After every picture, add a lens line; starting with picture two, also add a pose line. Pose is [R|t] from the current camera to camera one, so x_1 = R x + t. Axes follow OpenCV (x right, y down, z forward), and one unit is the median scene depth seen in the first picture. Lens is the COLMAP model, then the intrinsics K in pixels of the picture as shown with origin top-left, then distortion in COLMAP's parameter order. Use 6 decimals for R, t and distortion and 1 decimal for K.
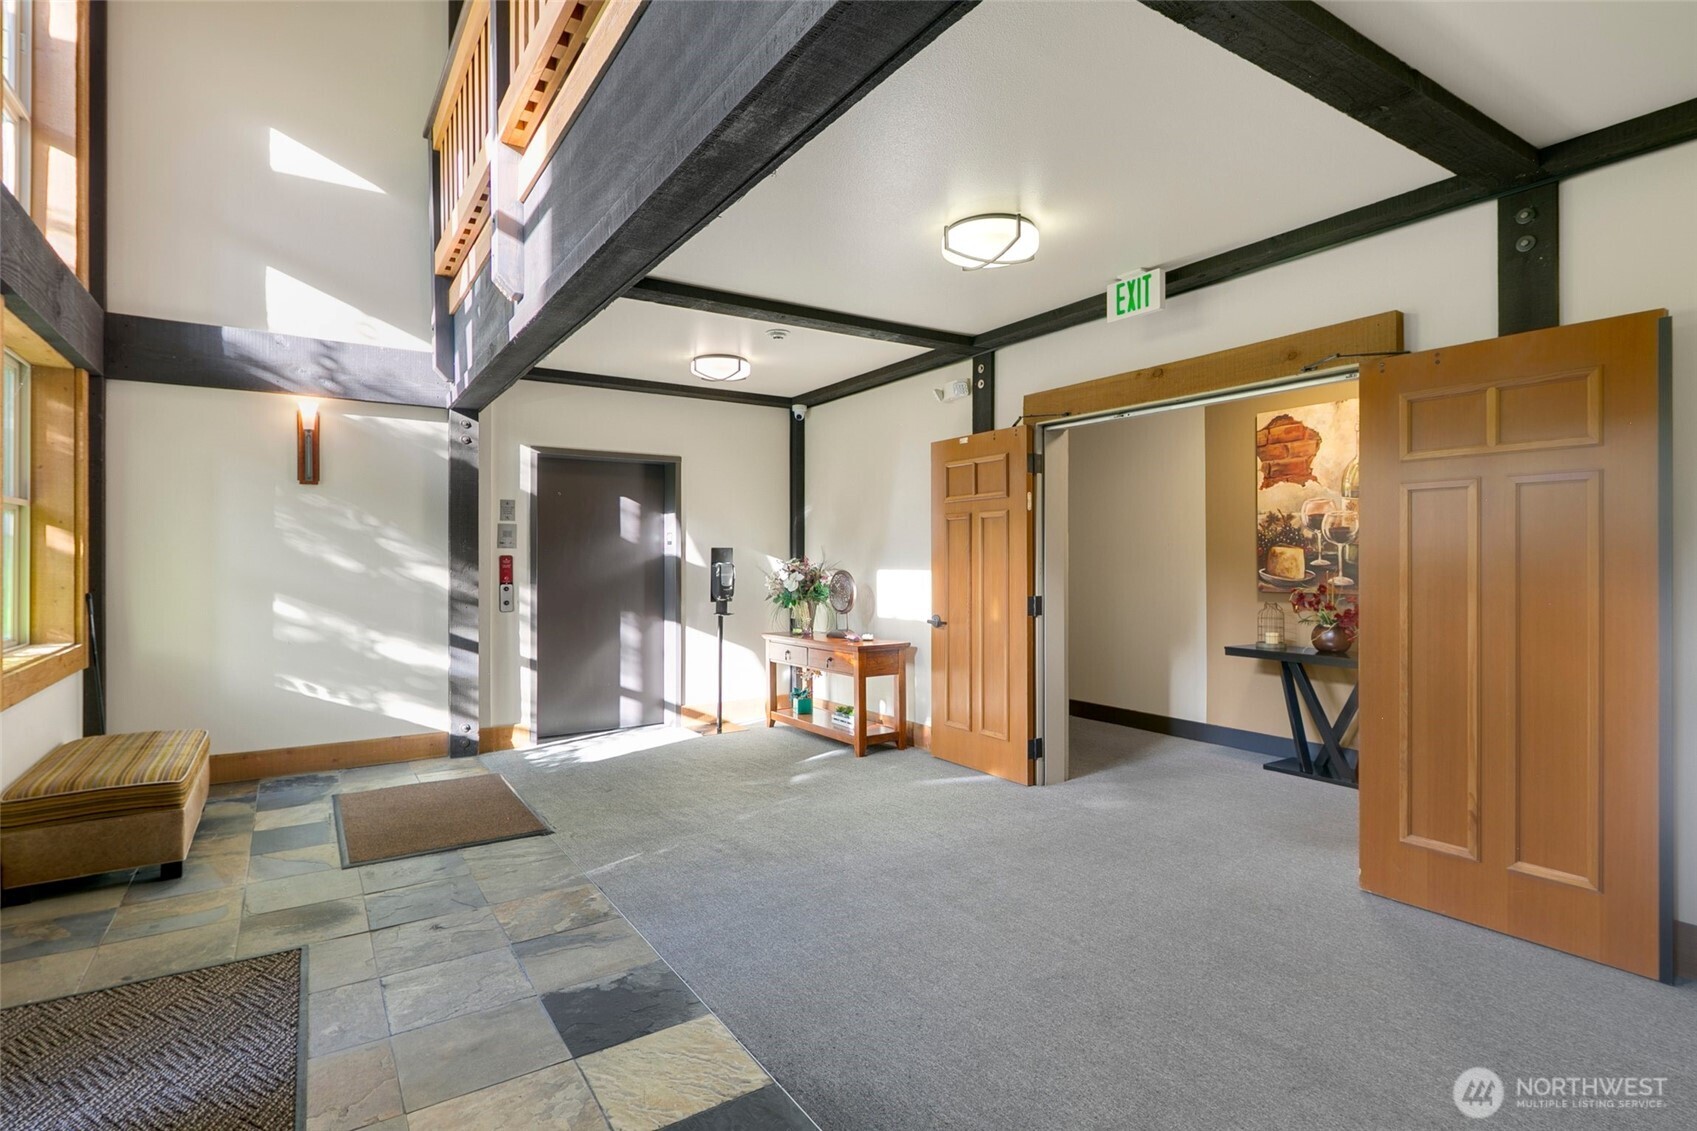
lens RADIAL K [[840.1, 0, 846.9], [0, 840.1, 561.3], [0, 0, 1]] dist [-0.012150, -0.000607]
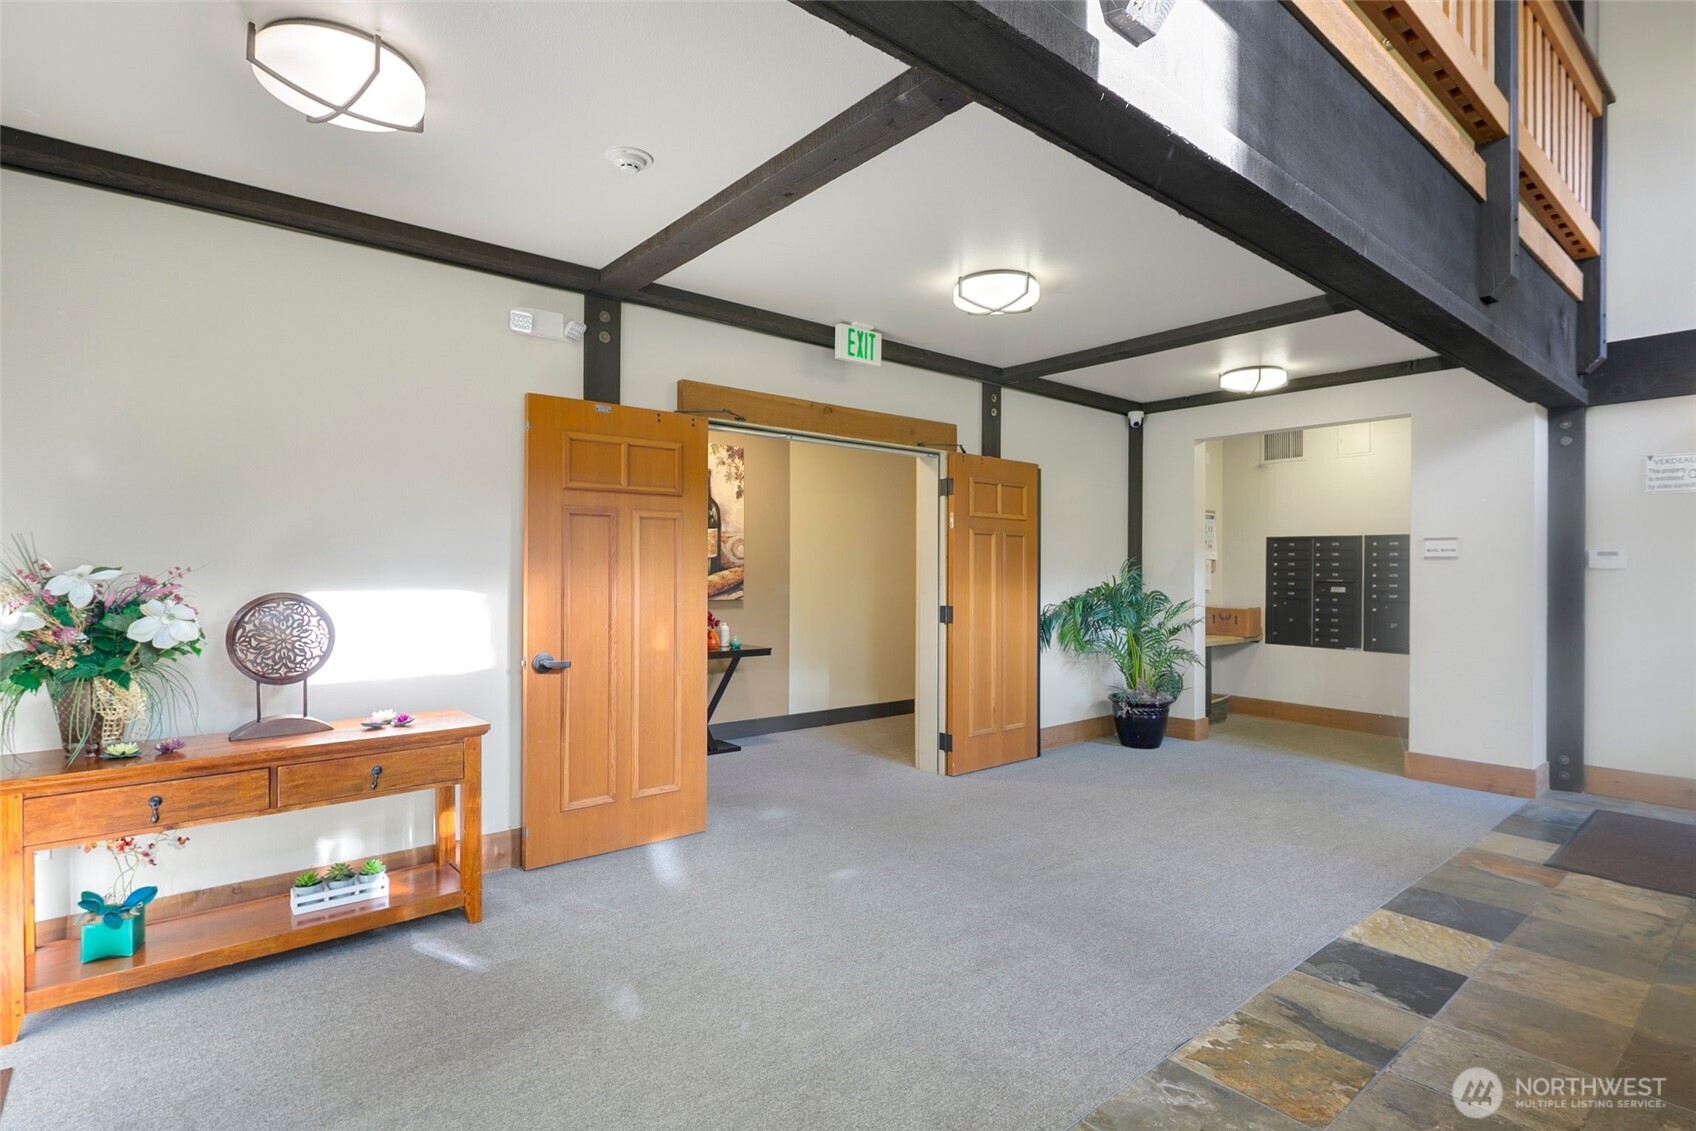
lens RADIAL K [[839.6, 0, 846.7], [0, 839.6, 572.7], [0, 0, 1]] dist [-0.012150, -0.000607]
pose [[-0.119245, 0.008903, 0.992825, -0.794939], [0.004107, 0.999956, -0.008474, 0.008523], [-0.992856, 0.003067, -0.119276, 1.140665]]
